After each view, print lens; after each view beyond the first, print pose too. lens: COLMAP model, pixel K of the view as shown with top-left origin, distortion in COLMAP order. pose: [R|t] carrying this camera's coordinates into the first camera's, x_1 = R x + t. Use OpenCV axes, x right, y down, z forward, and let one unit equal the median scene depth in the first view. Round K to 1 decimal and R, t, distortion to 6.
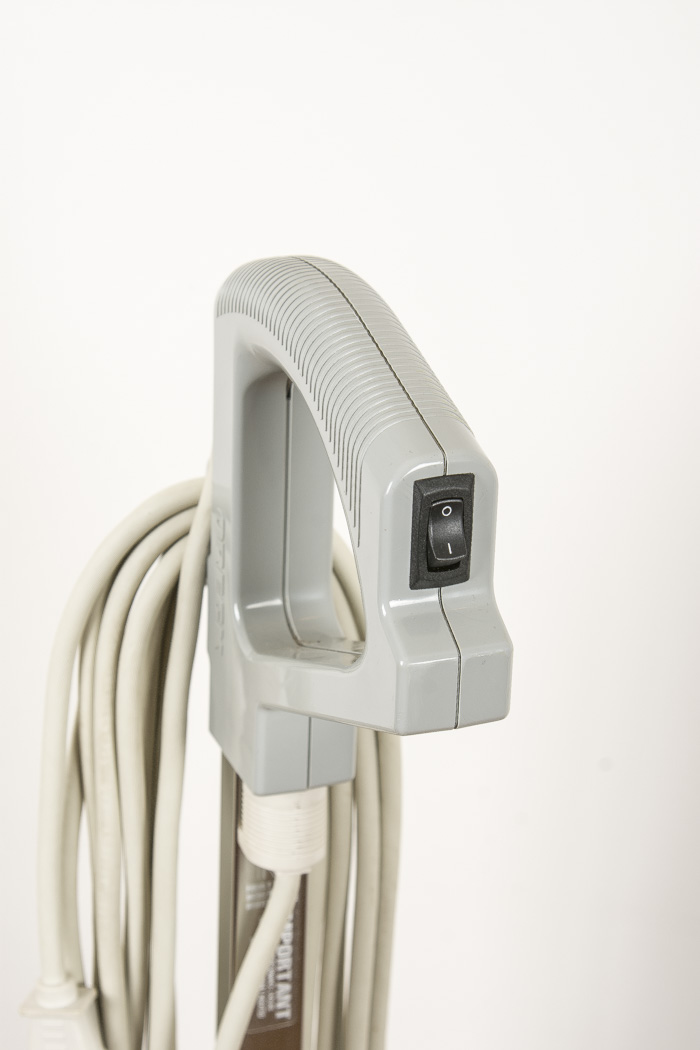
lens RADIAL K [[2697.4, 0, 345.8], [0, 2697.4, 525.5], [0, 0, 1]] dist [0.168947, 0.000000]
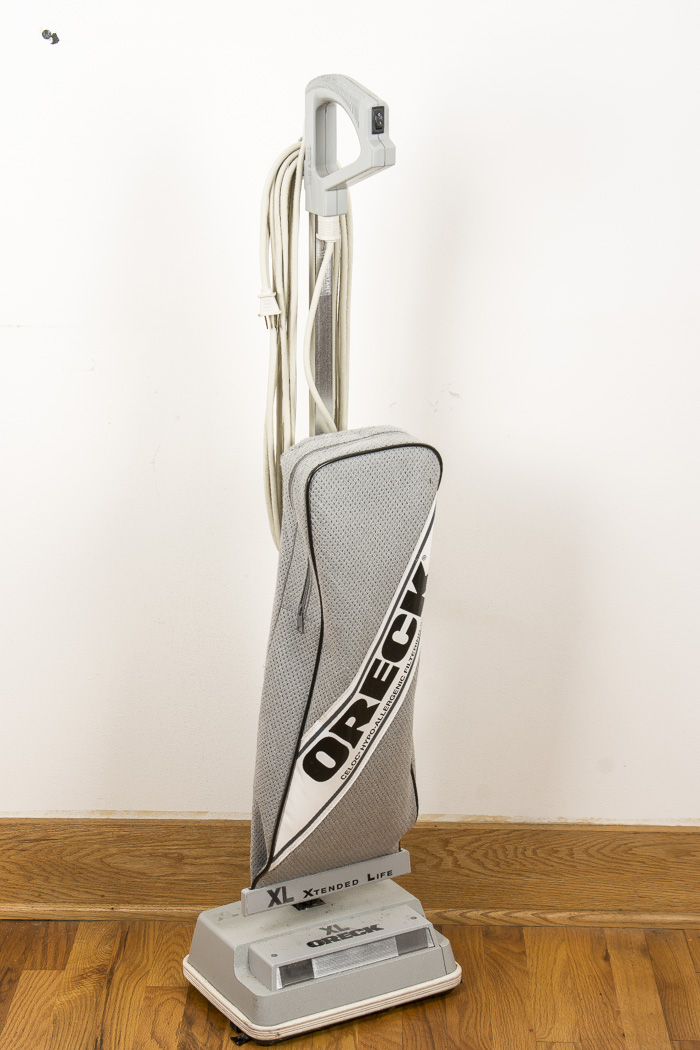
lens RADIAL K [[2341.7, 0, 373.9], [0, 2341.7, 519.0], [0, 0, 1]] dist [0.123150, 0.000000]
pose [[0.981213, -0.084306, 0.173534, -0.582532], [0.099621, 0.991681, -0.081508, 0.808076], [-0.165219, 0.097264, 0.981449, -2.284739]]
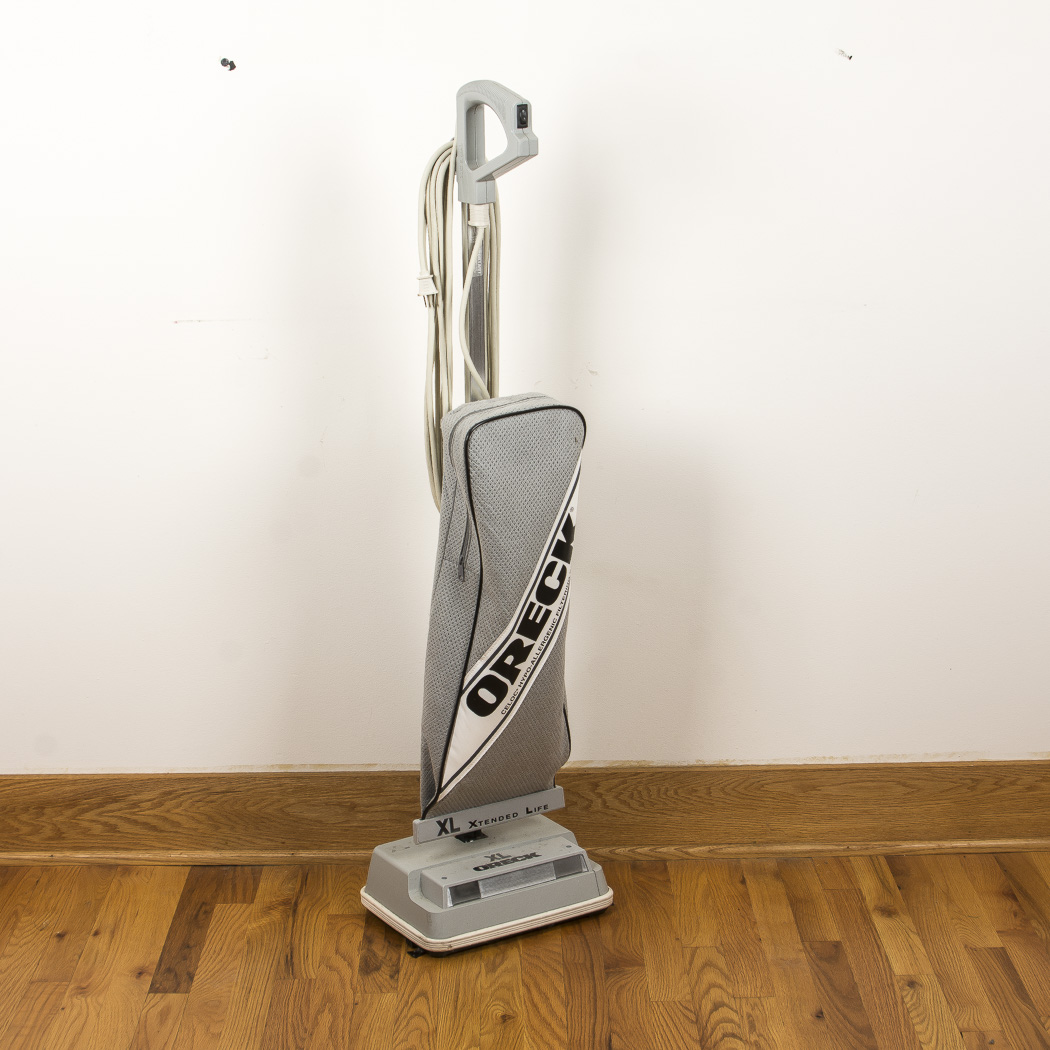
lens RADIAL K [[2308.1, 0, 550.9], [0, 2308.1, 500.7], [0, 0, 1]] dist [-0.207208, 0.000000]
pose [[0.974198, -0.100018, 0.202324, -0.710389], [0.127330, 0.983722, -0.126803, 1.050412], [-0.186348, 0.149293, 0.971075, -2.560573]]
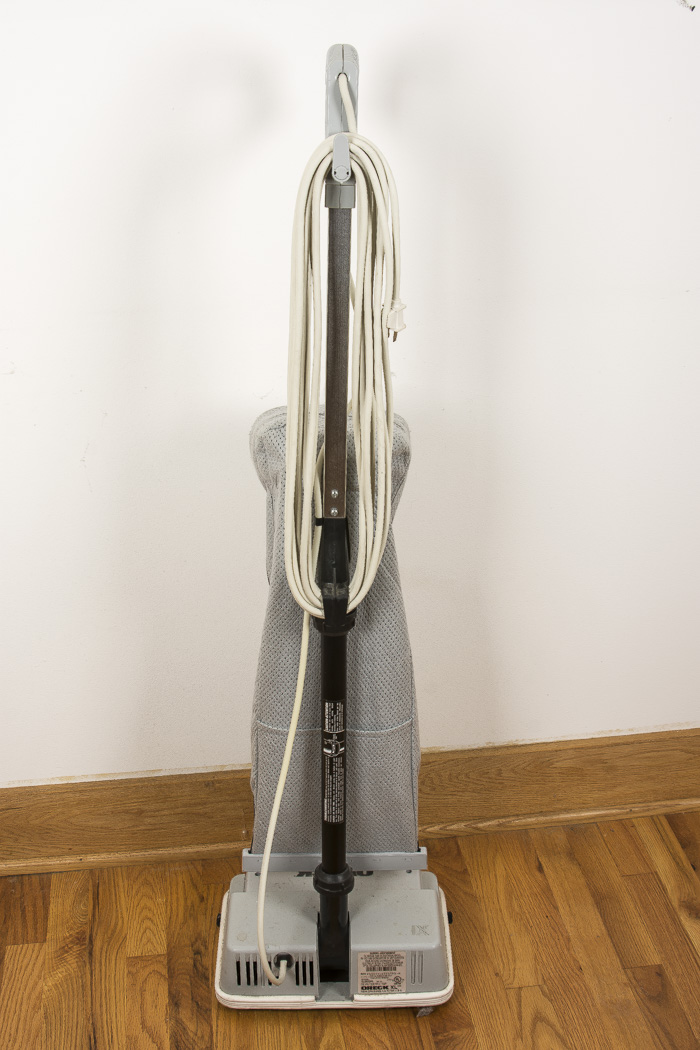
lens RADIAL K [[1397.6, 0, 381.2], [0, 1397.6, 535.5], [0, 0, 1]] dist [-0.120802, 0.000000]
pose [[0.937826, -0.190396, 0.290228, -0.483799], [0.160716, 0.979293, 0.123110, 0.292168], [-0.307658, -0.068812, 0.949006, -0.731147]]
